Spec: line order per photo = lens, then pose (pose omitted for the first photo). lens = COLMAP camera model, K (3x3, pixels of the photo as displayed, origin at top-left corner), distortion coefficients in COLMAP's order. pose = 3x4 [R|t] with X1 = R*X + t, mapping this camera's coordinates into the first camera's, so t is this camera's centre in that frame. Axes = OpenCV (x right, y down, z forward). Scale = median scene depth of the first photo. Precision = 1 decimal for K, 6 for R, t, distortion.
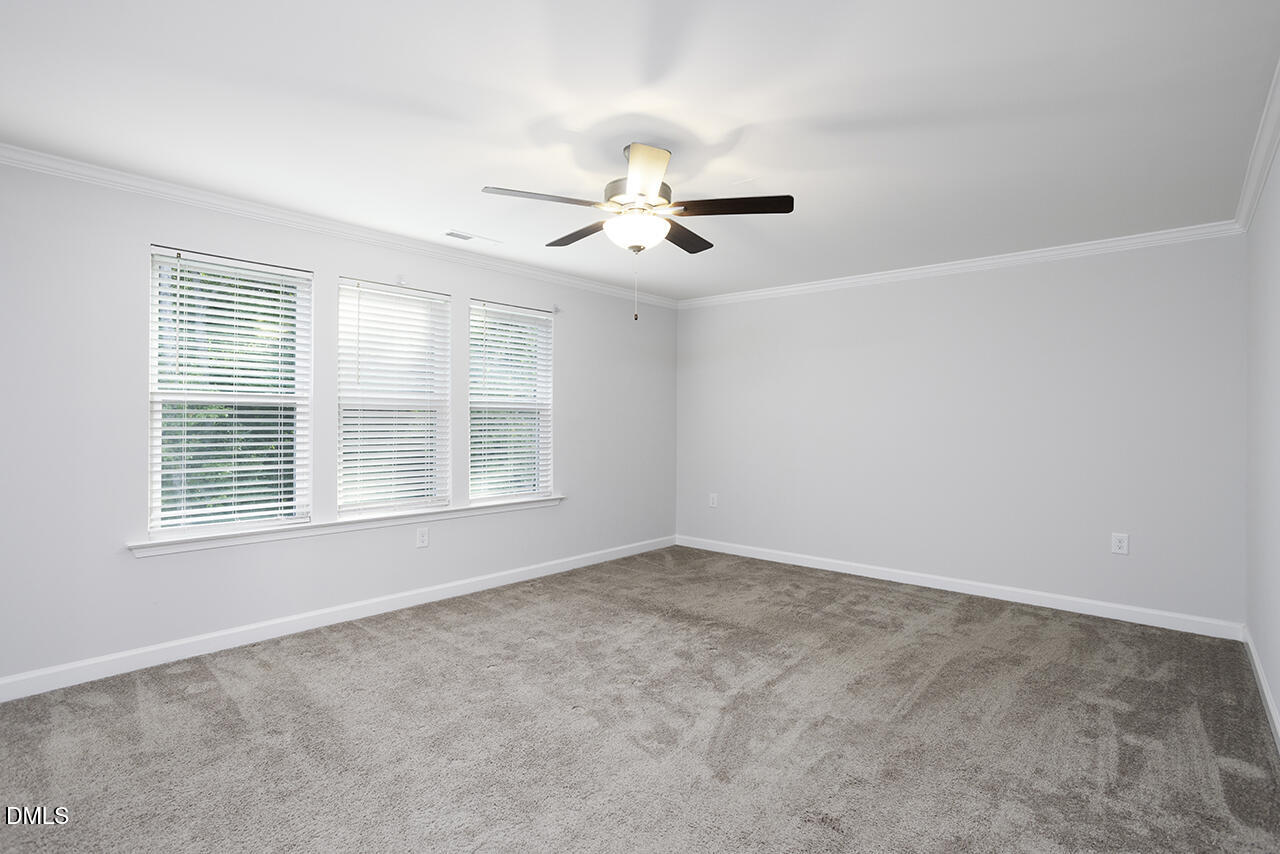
lens RADIAL K [[613.4, 0, 637.6], [0, 613.4, 420.8], [0, 0, 1]] dist [-0.000221, -0.000082]
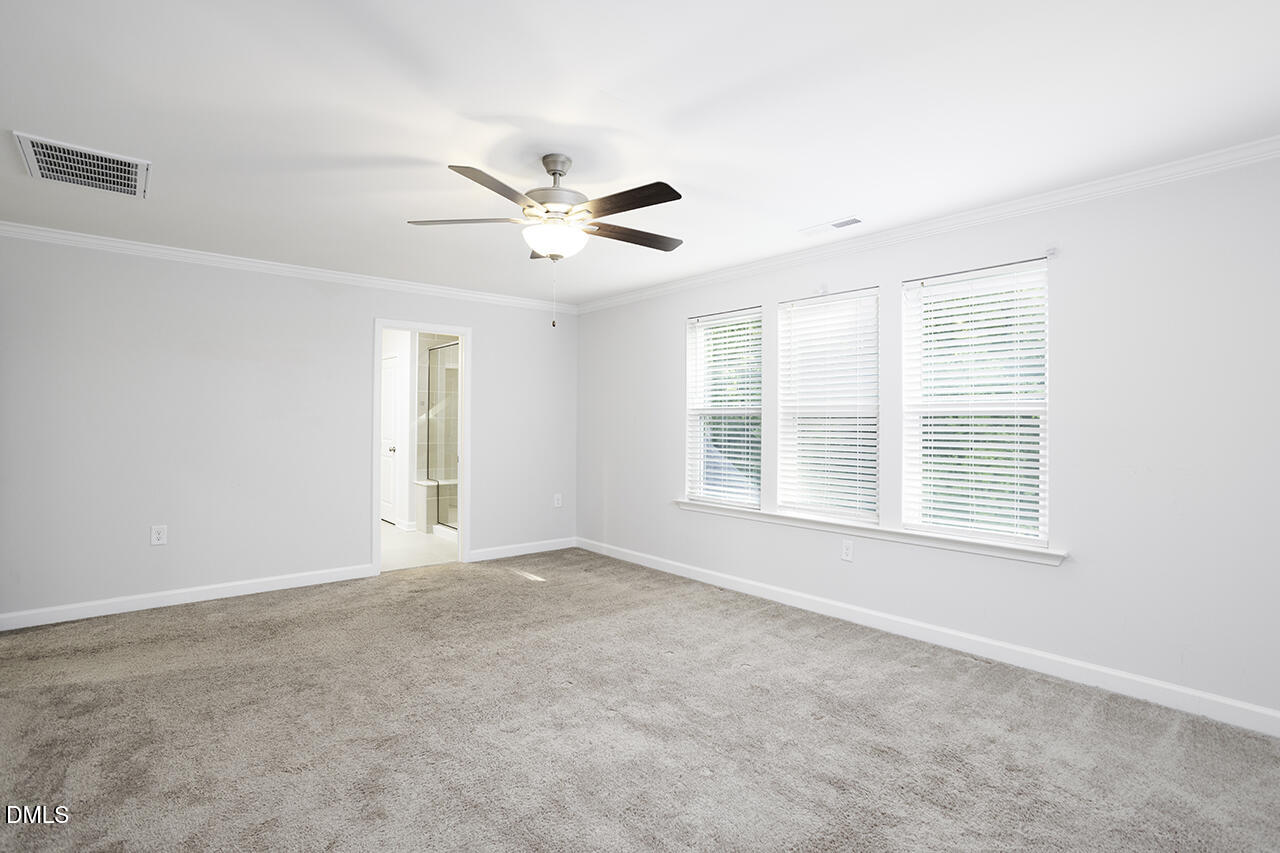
lens RADIAL K [[613.4, 0, 637.6], [0, 613.4, 420.3], [0, 0, 1]] dist [-0.000221, -0.000082]
pose [[-0.112983, -0.014637, -0.993489, 0.719613], [-0.008961, 0.999866, -0.013712, 0.005469], [0.993557, 0.007353, -0.113099, 0.893630]]
